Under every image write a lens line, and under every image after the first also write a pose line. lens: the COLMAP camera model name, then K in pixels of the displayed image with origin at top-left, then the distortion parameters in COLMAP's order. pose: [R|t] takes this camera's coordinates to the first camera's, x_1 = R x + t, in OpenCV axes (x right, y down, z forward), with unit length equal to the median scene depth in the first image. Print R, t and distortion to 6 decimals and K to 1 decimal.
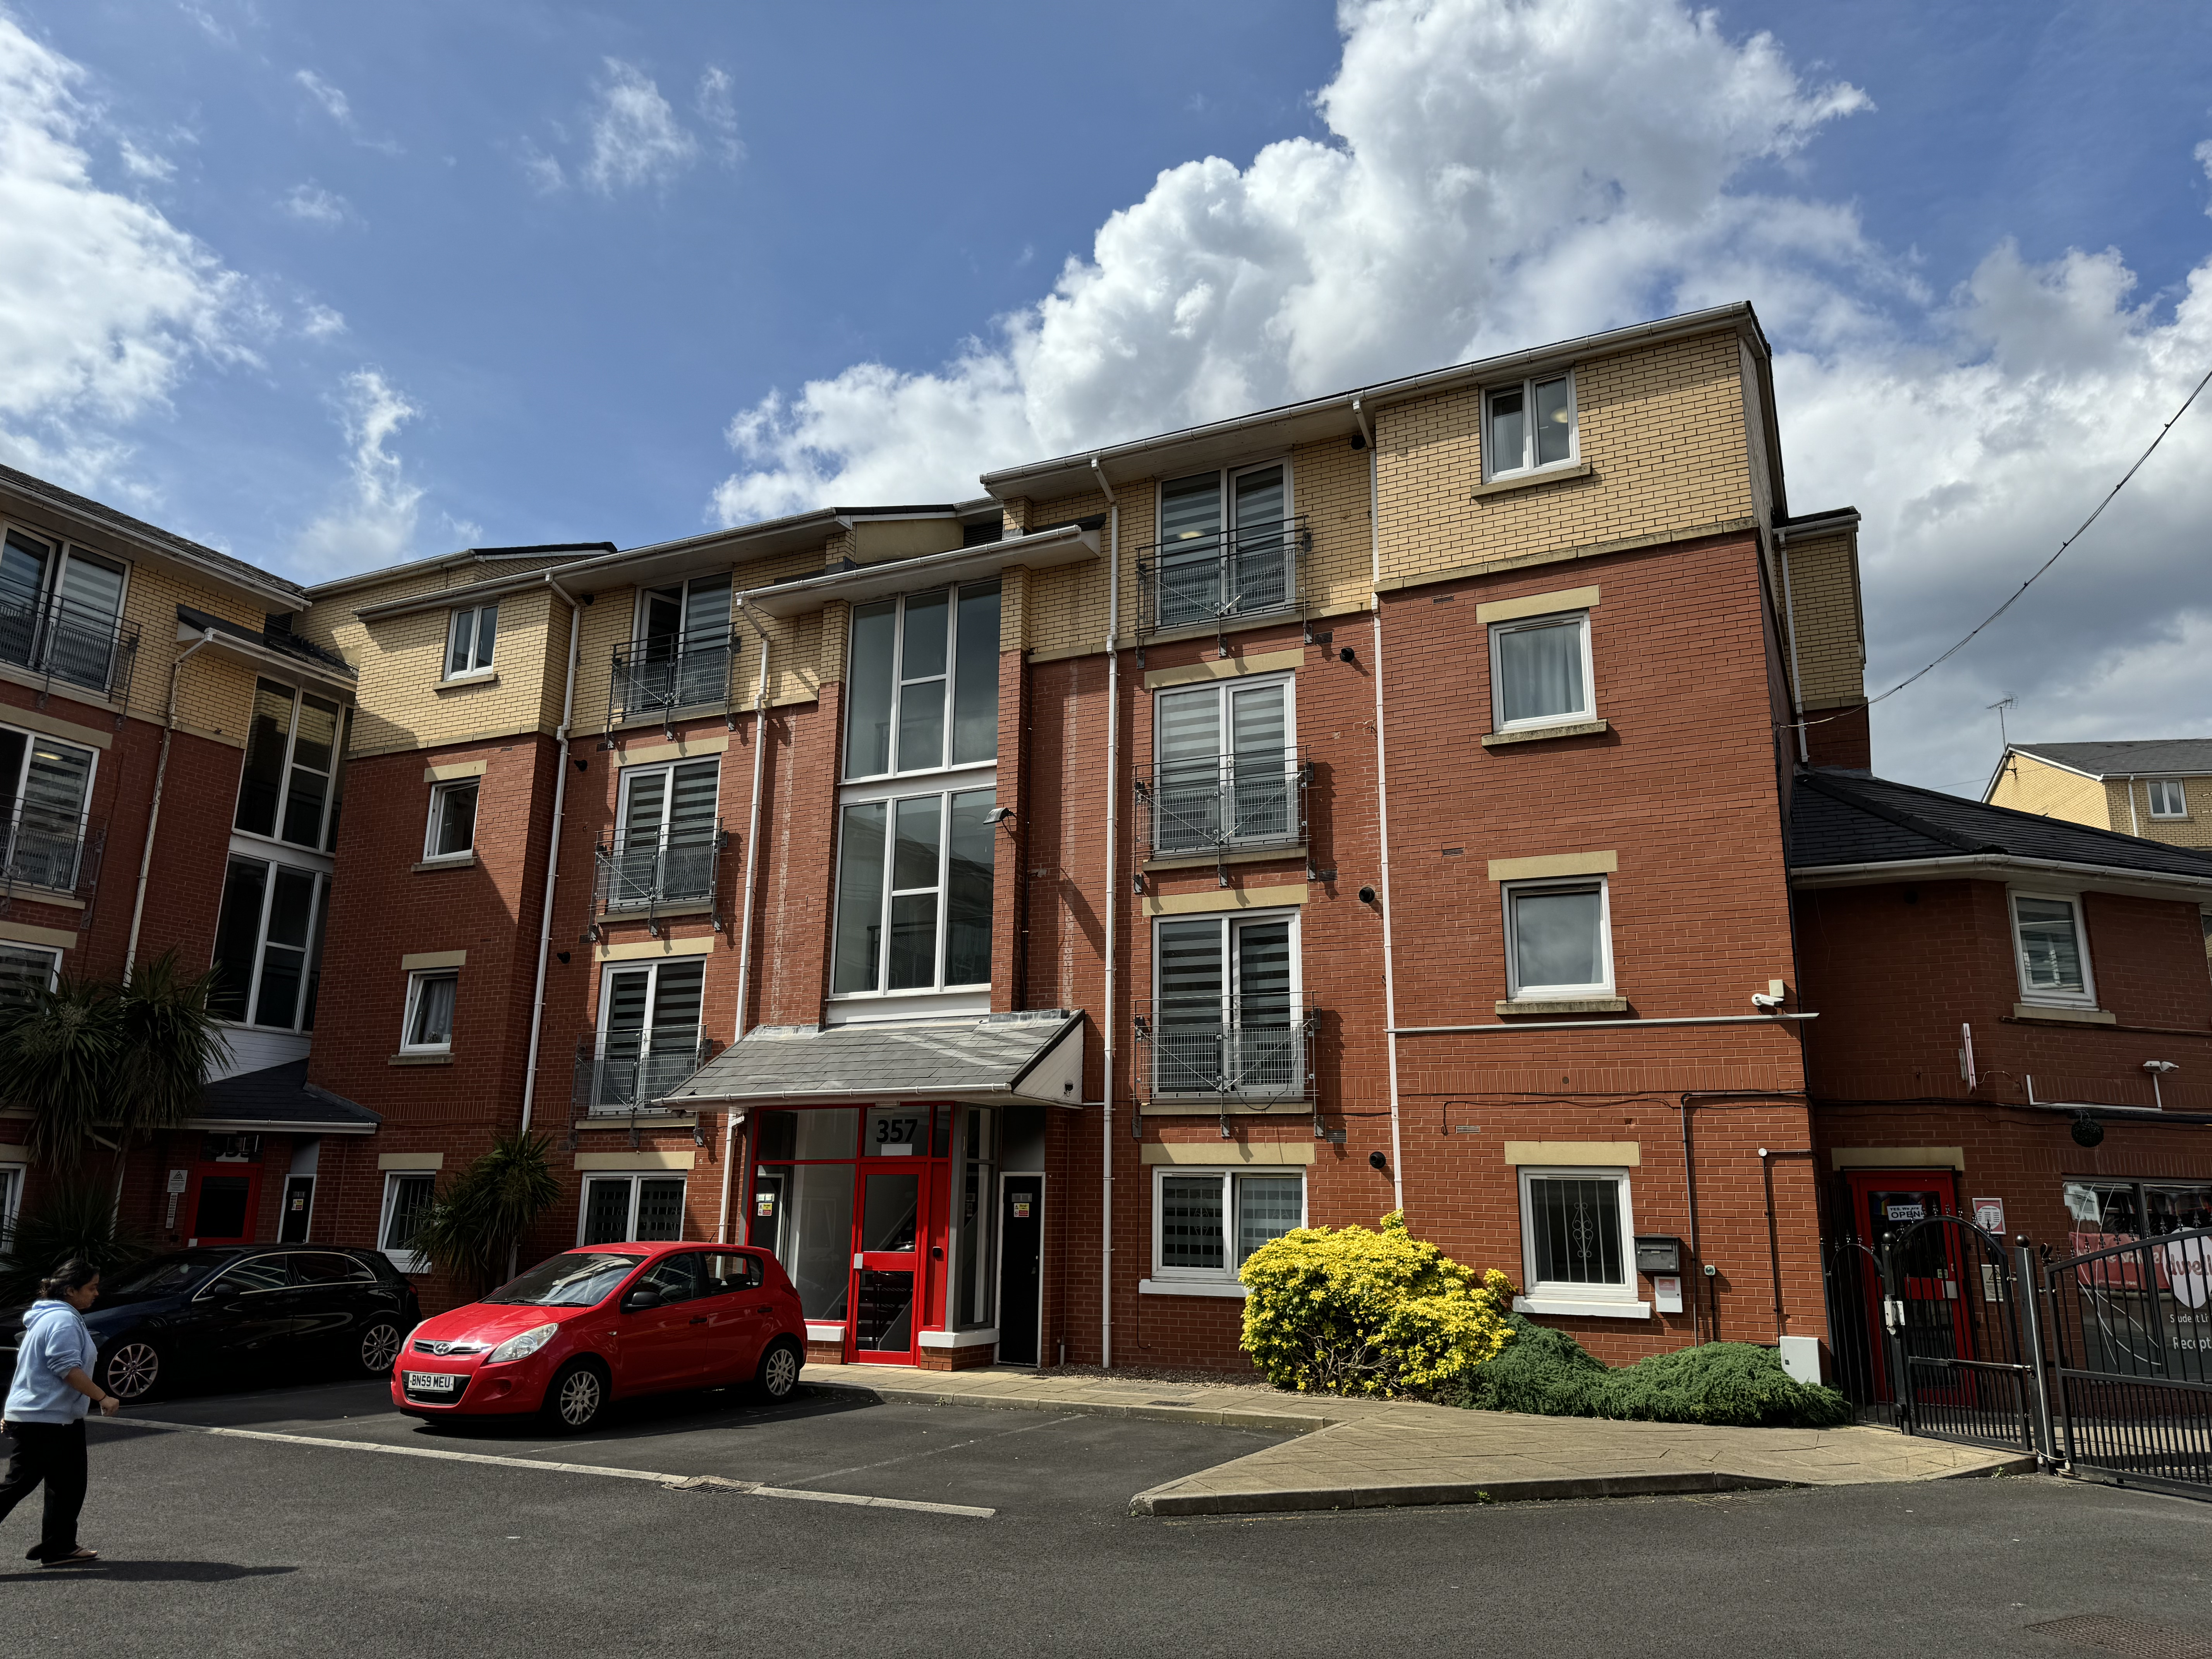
lens RADIAL K [[1513.4, 0, 1103.6], [0, 1513.4, 858.0], [0, 0, 1]] dist [0.089320, -0.014000]
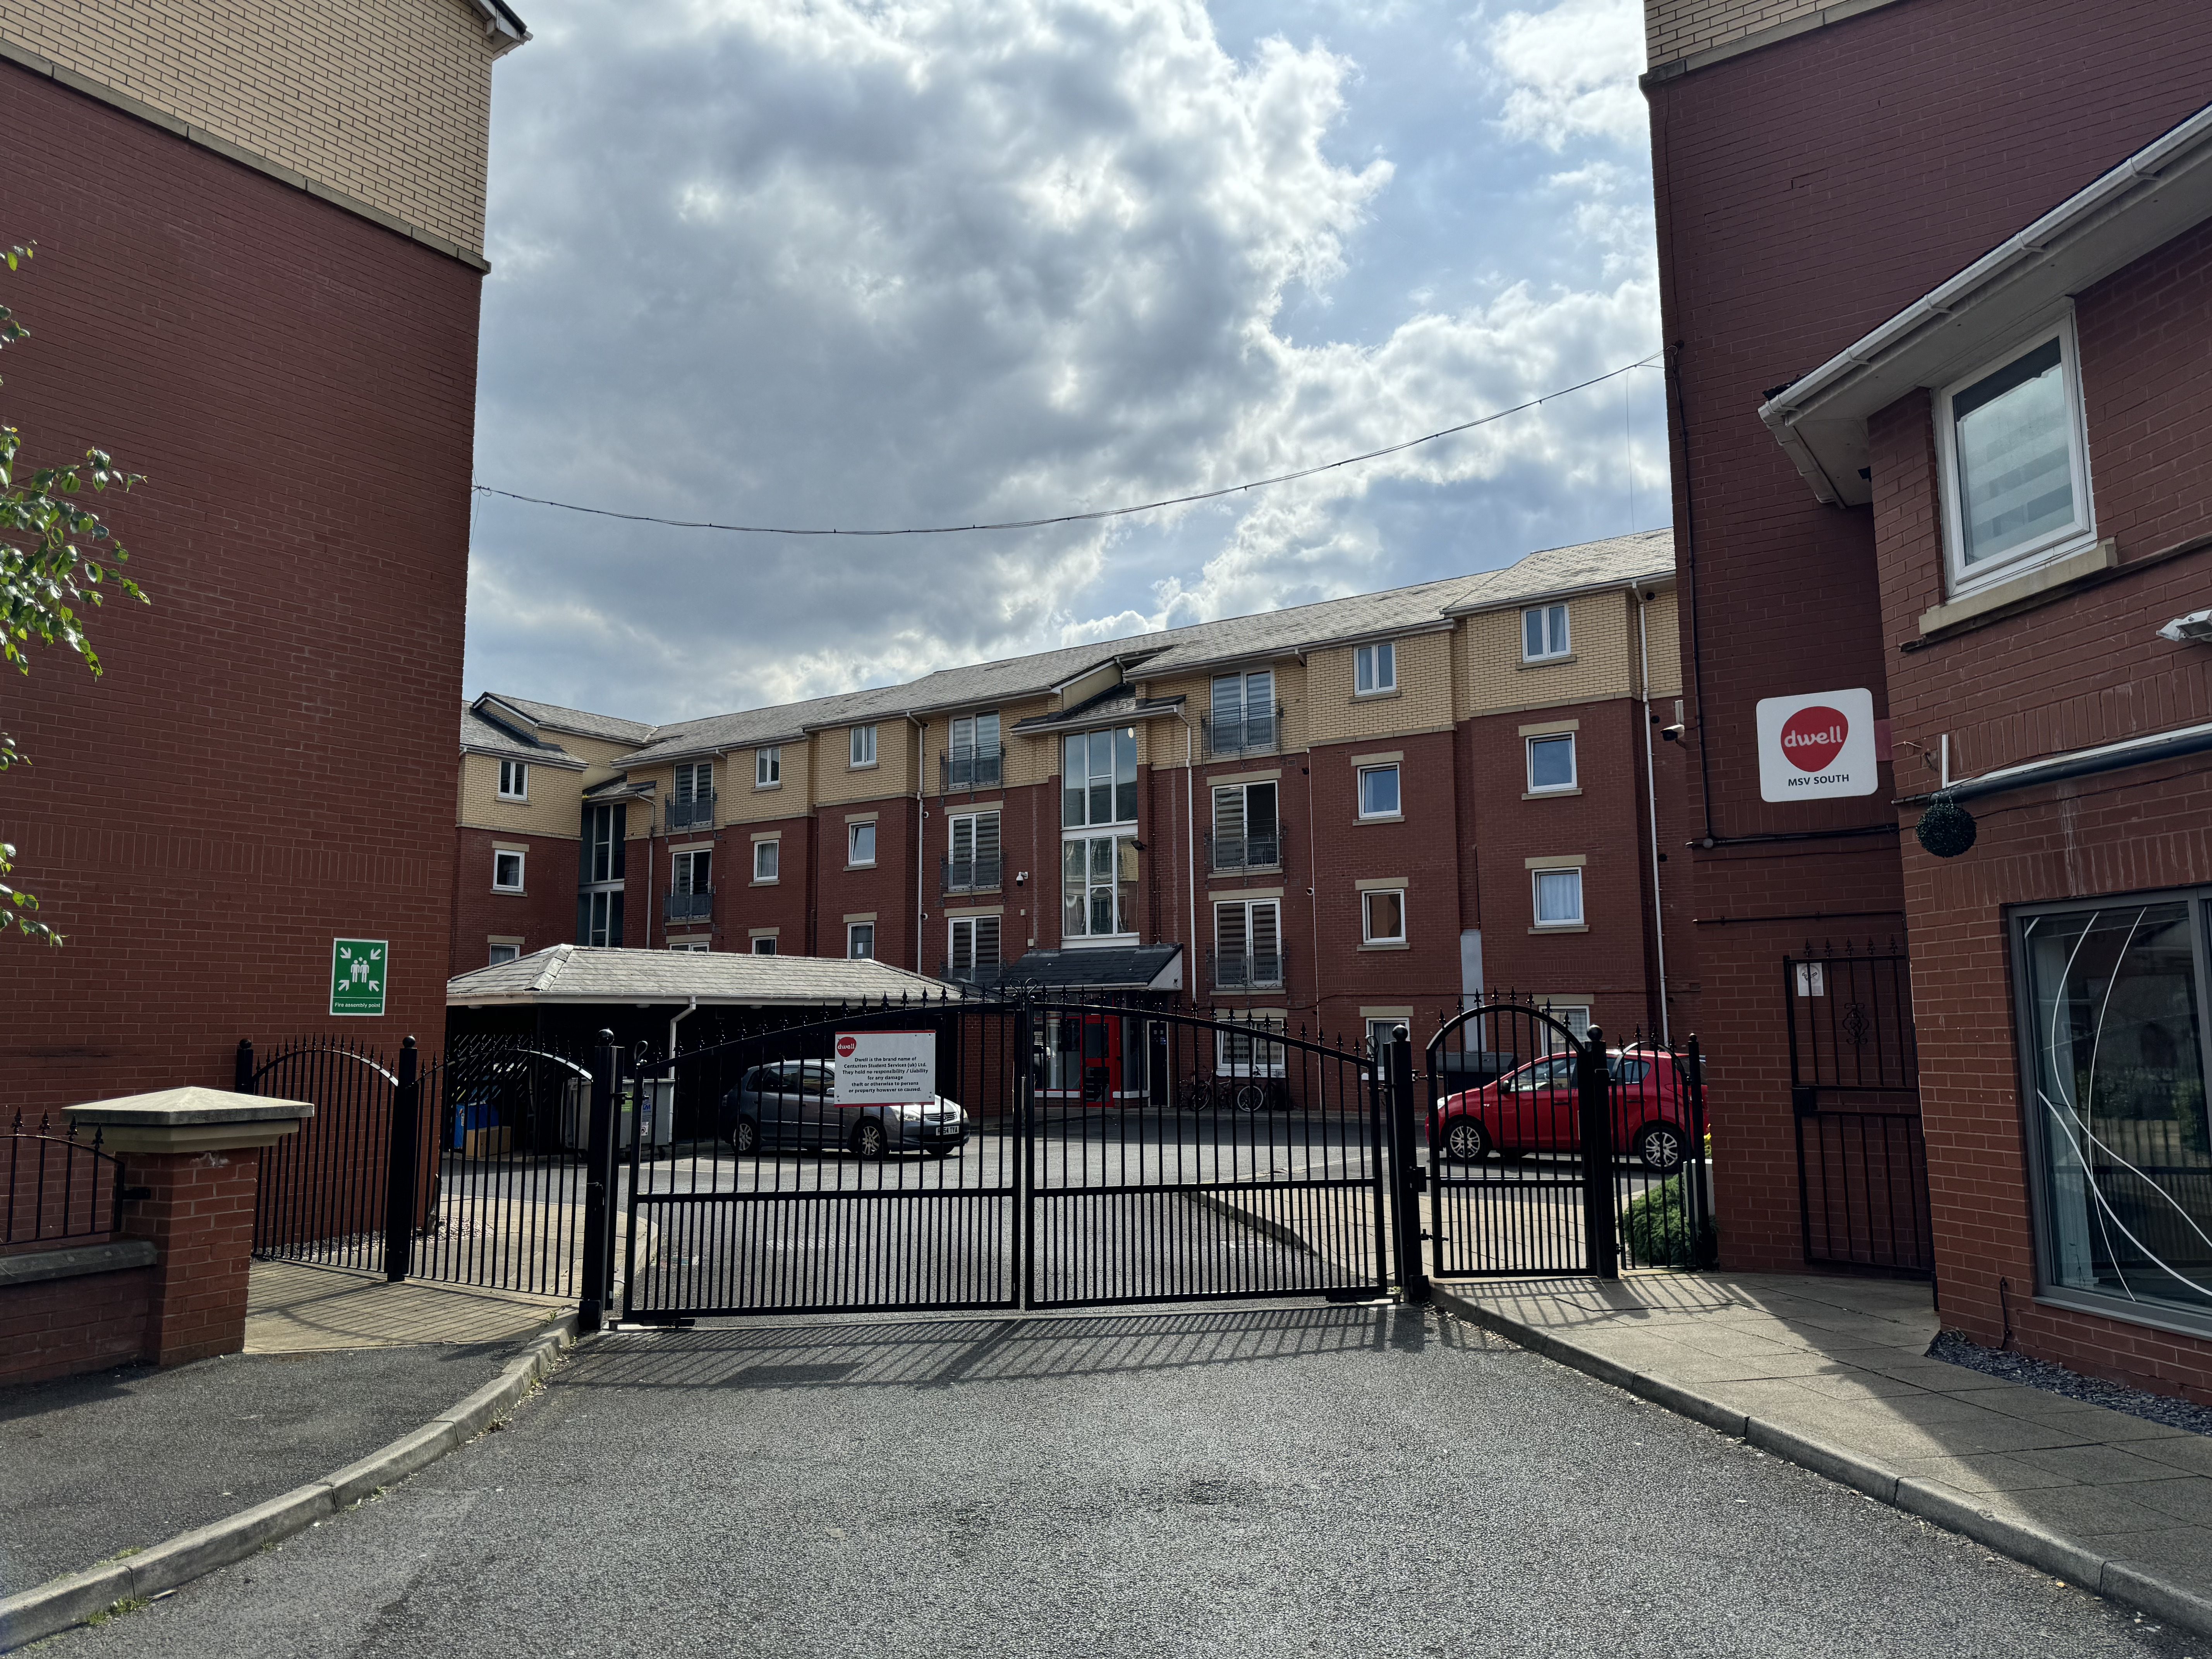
lens RADIAL K [[1552.4, 0, 1108.6], [0, 1552.4, 833.0], [0, 0, 1]] dist [0.145739, -0.225612]
pose [[0.989282, -0.041817, -0.139905, 0.182057], [0.055951, 0.993546, 0.098670, -0.256033], [0.134876, -0.105440, 0.985236, -1.053094]]
